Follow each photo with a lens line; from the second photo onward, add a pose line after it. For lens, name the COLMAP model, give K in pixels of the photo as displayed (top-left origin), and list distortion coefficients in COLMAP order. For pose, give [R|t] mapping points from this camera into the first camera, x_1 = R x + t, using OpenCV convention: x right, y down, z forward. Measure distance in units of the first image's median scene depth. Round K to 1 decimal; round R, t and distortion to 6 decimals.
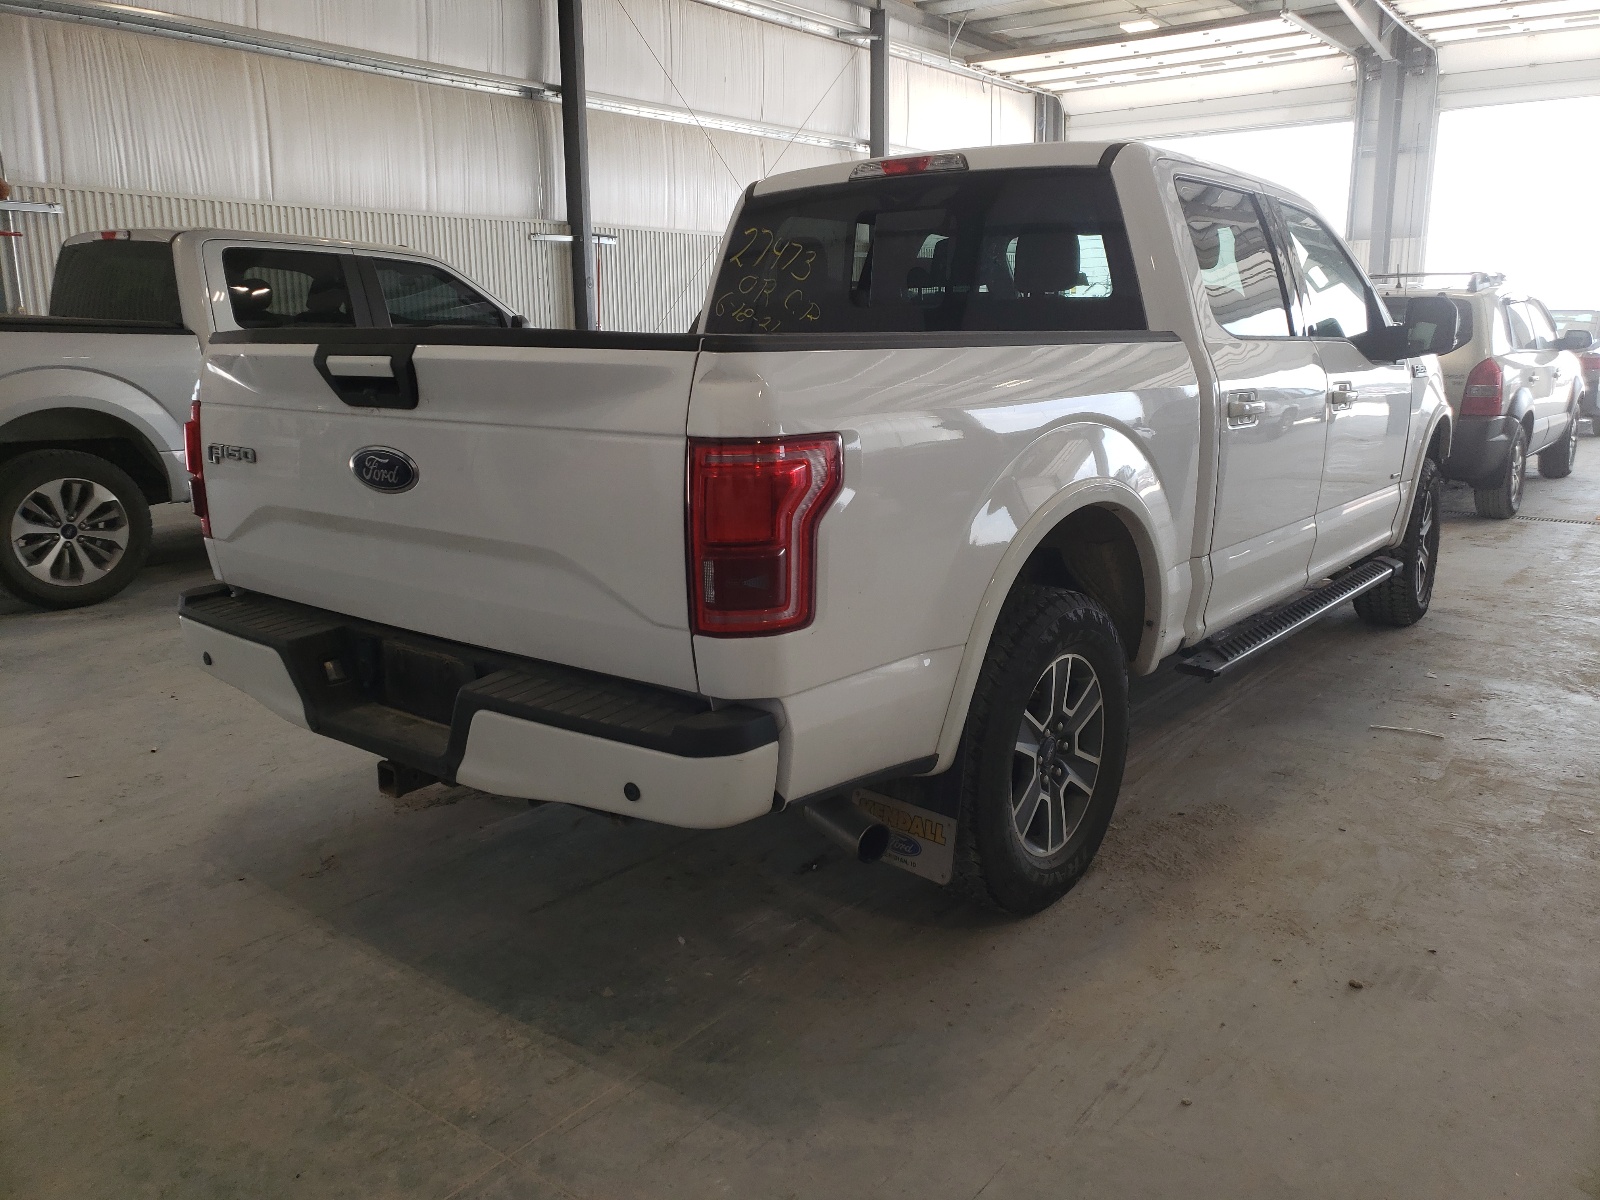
lens RADIAL K [[1285.7, 0, 782.4], [0, 1285.7, 590.2], [0, 0, 1]] dist [0.044868, -0.042392]
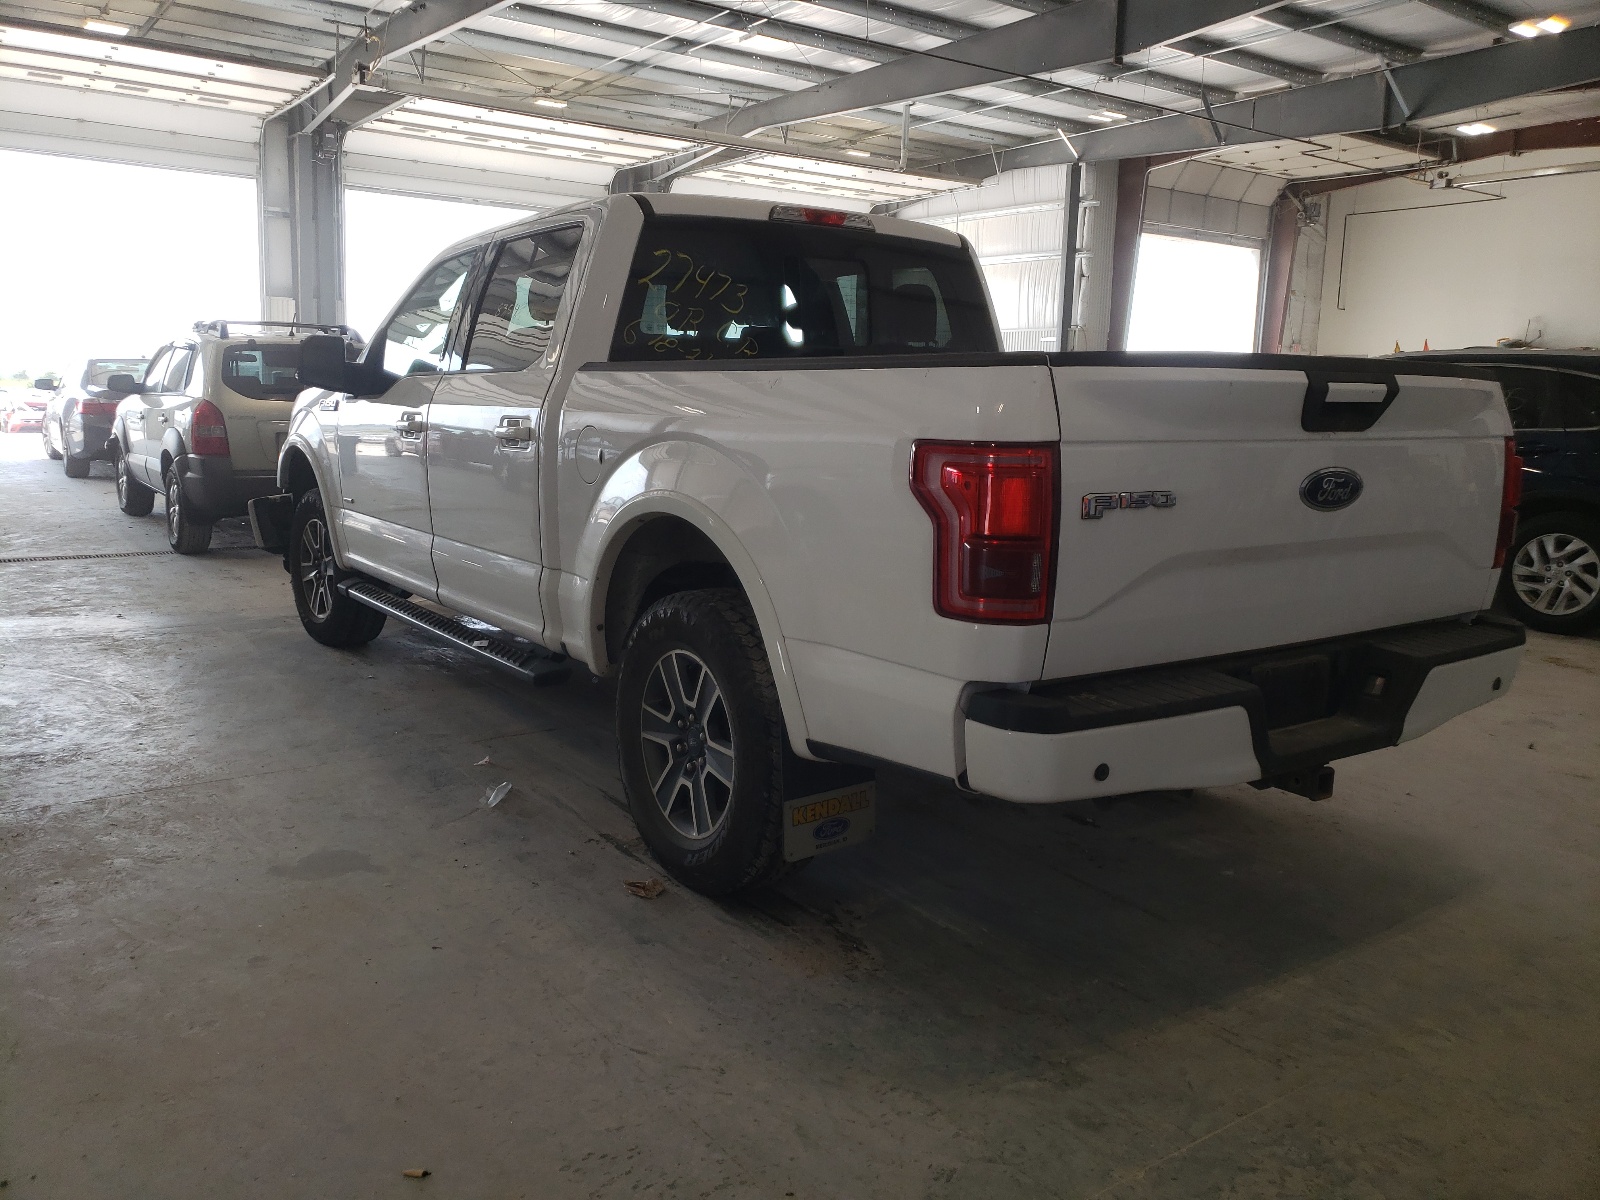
lens RADIAL K [[1285.7, 0, 782.4], [0, 1285.7, 590.2], [0, 0, 1]] dist [0.044868, -0.042392]
pose [[0.261239, -0.137754, 0.955394, -1.291520], [0.174958, 0.980128, 0.093481, -0.168977], [-0.949286, 0.142733, 0.280149, 1.012027]]
